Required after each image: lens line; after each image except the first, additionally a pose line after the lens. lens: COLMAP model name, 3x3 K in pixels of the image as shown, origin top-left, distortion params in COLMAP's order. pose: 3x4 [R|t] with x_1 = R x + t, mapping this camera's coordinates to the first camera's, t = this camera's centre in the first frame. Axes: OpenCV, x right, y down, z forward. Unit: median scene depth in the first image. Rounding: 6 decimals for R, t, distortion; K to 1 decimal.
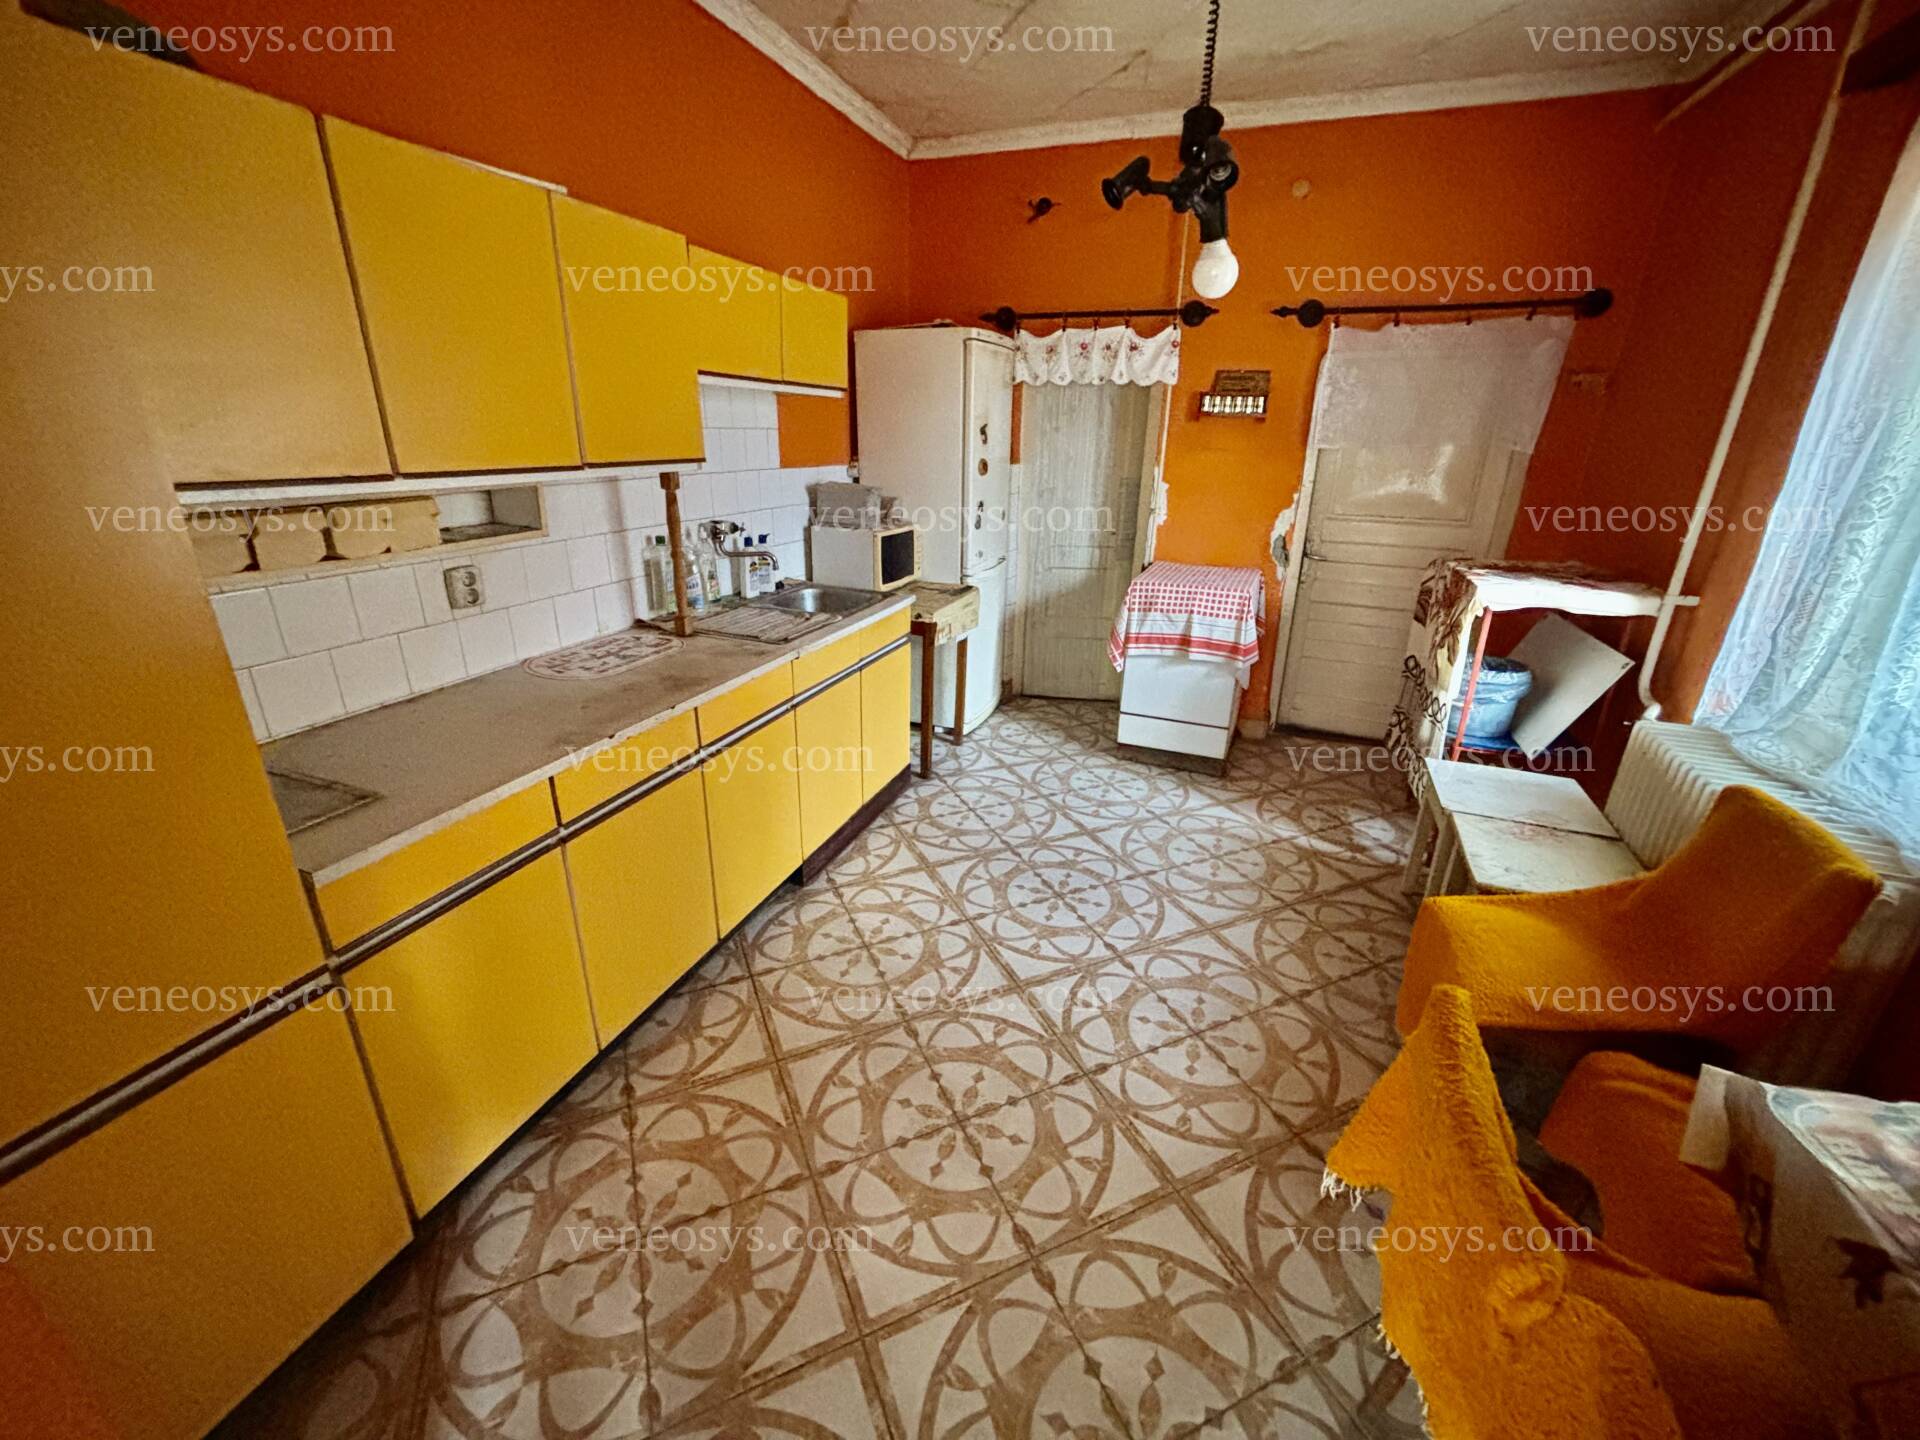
lens RADIAL K [[769.4, 0, 909.8], [0, 769.4, 721.3], [0, 0, 1]] dist [0.000220, -0.000078]
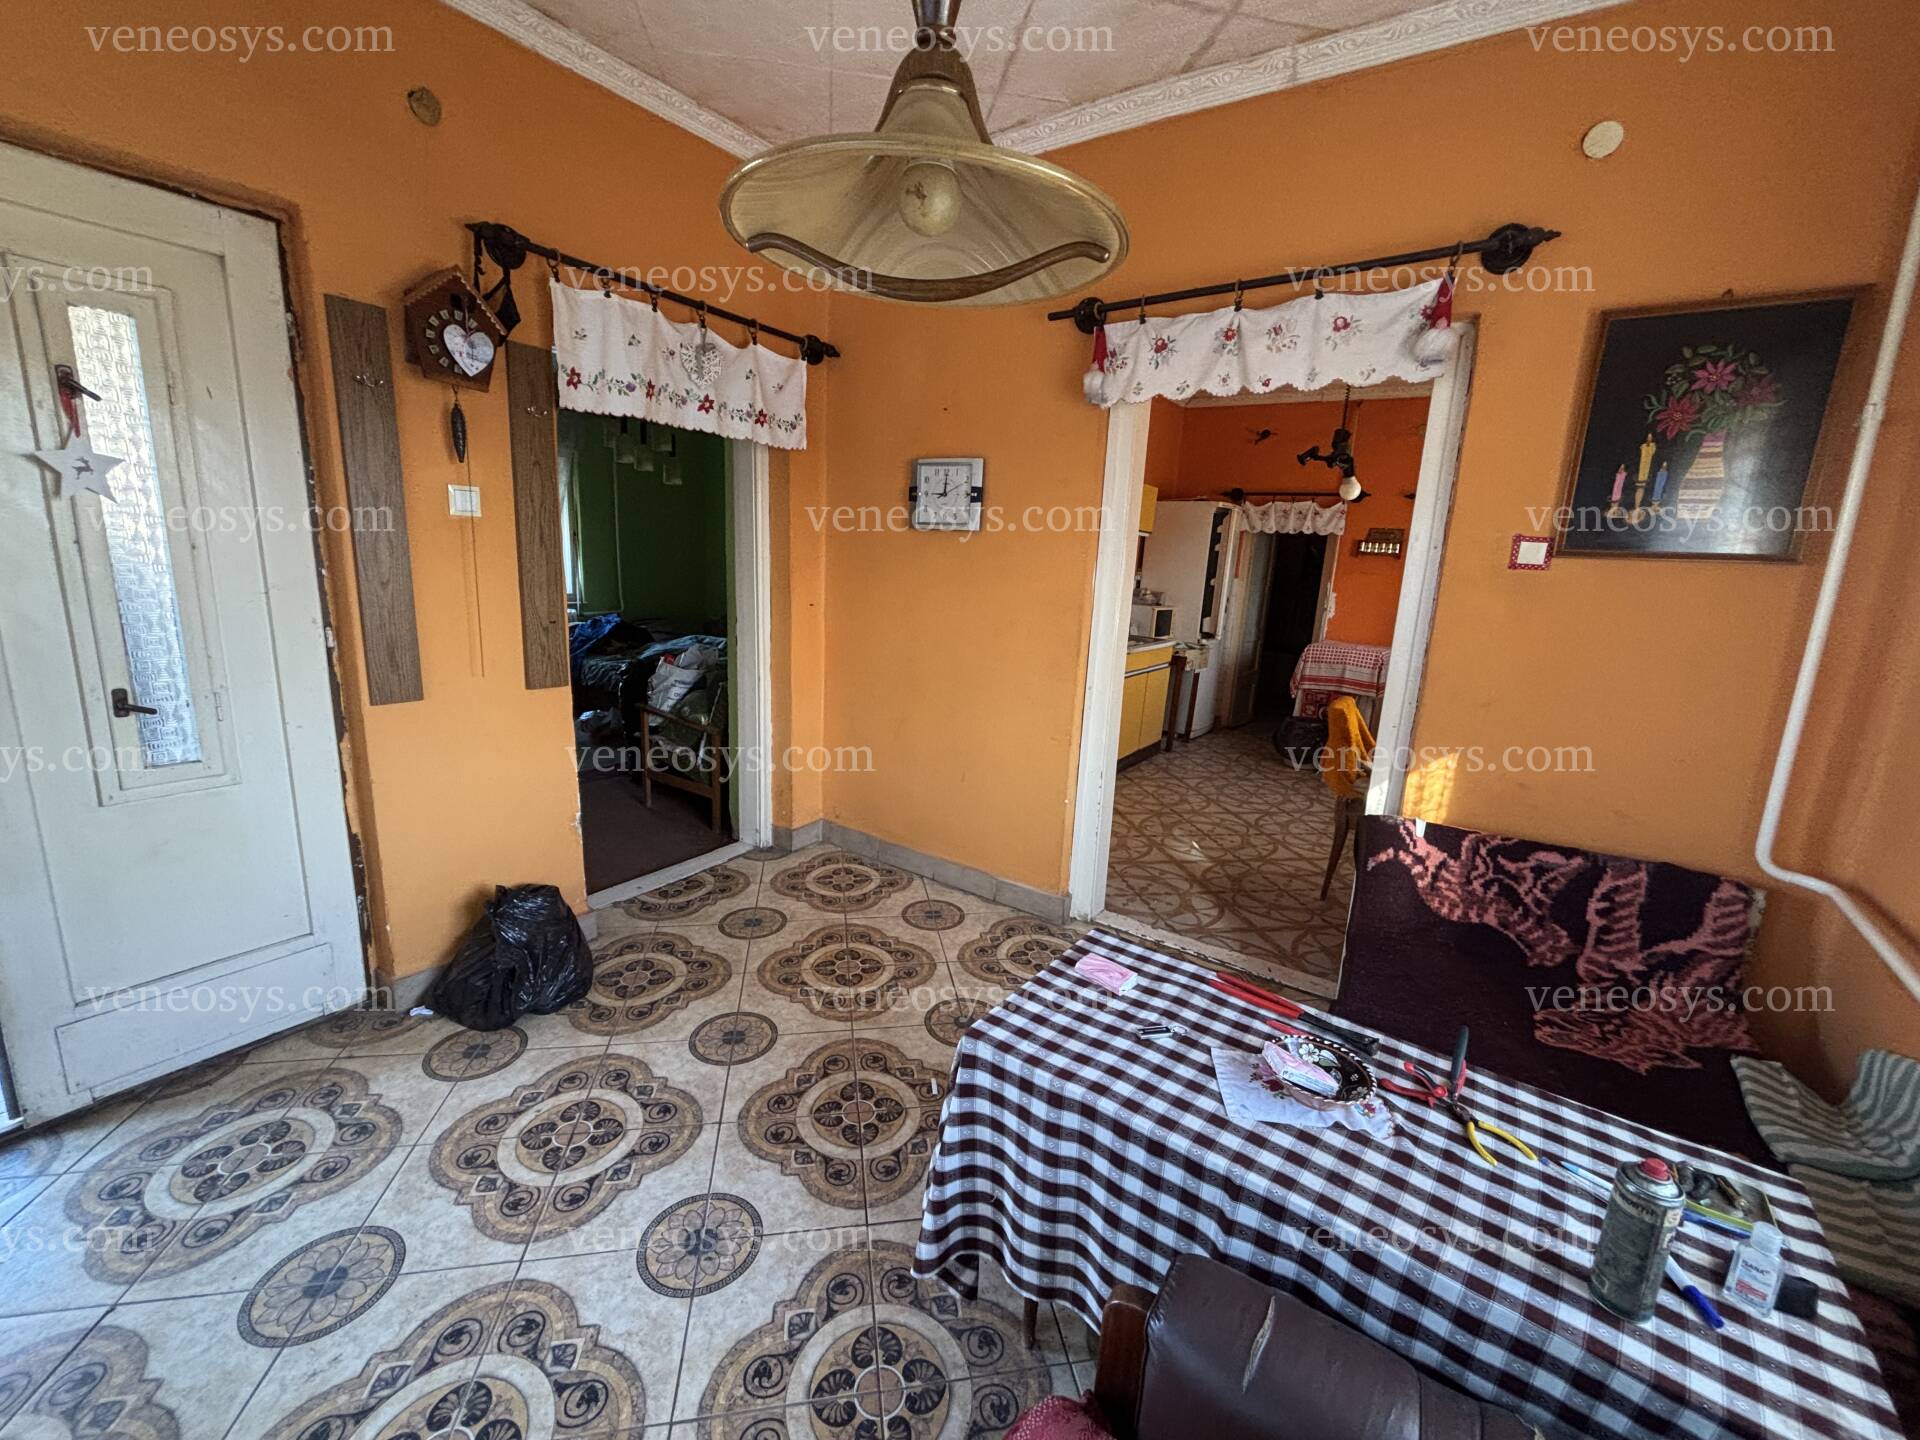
lens RADIAL K [[769.4, 0, 909.8], [0, 769.4, 721.3], [0, 0, 1]] dist [0.000220, -0.000078]
pose [[0.971082, 0.089441, -0.221358, -0.163978], [-0.121004, 0.983649, -0.133389, 0.300730], [0.205808, 0.156317, 0.966027, -0.753879]]
